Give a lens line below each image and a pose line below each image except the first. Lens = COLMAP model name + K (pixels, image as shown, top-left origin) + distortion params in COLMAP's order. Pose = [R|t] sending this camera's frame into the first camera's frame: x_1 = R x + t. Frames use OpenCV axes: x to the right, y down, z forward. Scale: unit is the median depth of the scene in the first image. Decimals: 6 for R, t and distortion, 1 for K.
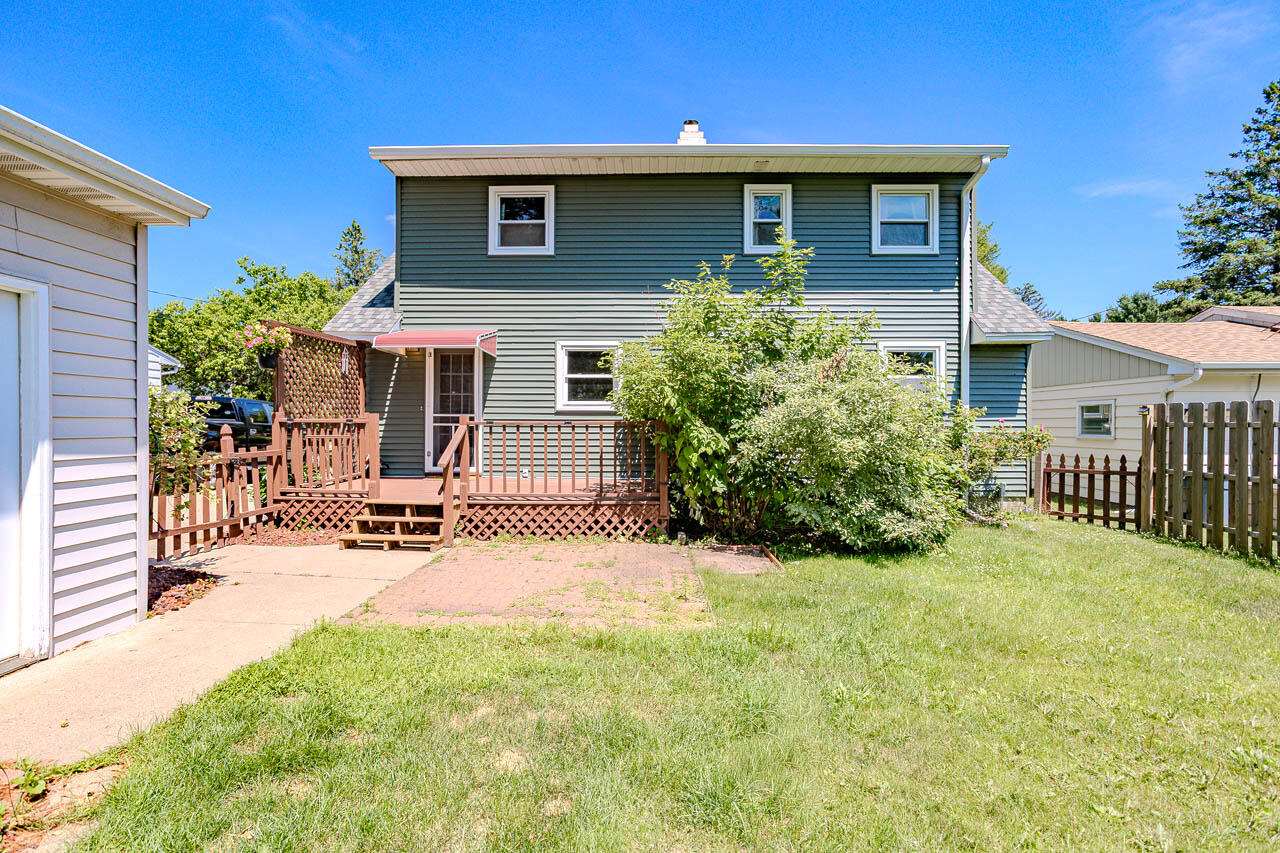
lens RADIAL K [[617.7, 0, 639.0], [0, 617.7, 424.0], [0, 0, 1]] dist [-0.043716, 0.027142]
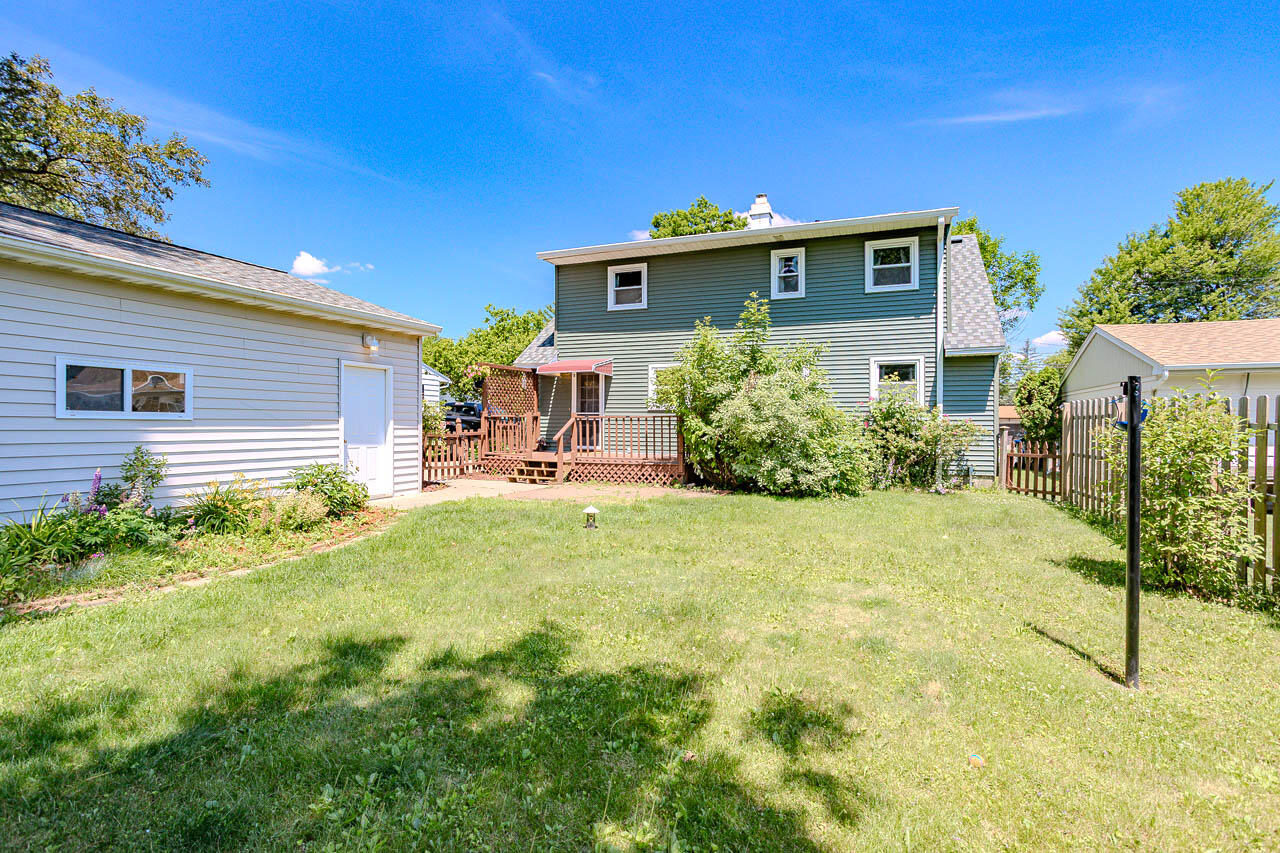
lens RADIAL K [[617.7, 0, 639.5], [0, 617.7, 428.6], [0, 0, 1]] dist [-0.043716, 0.027142]
pose [[0.934225, 0.004037, -0.356662, 0.402132], [-0.002281, 0.999983, 0.005345, 0.016549], [0.356678, -0.004180, 0.934218, -0.452196]]
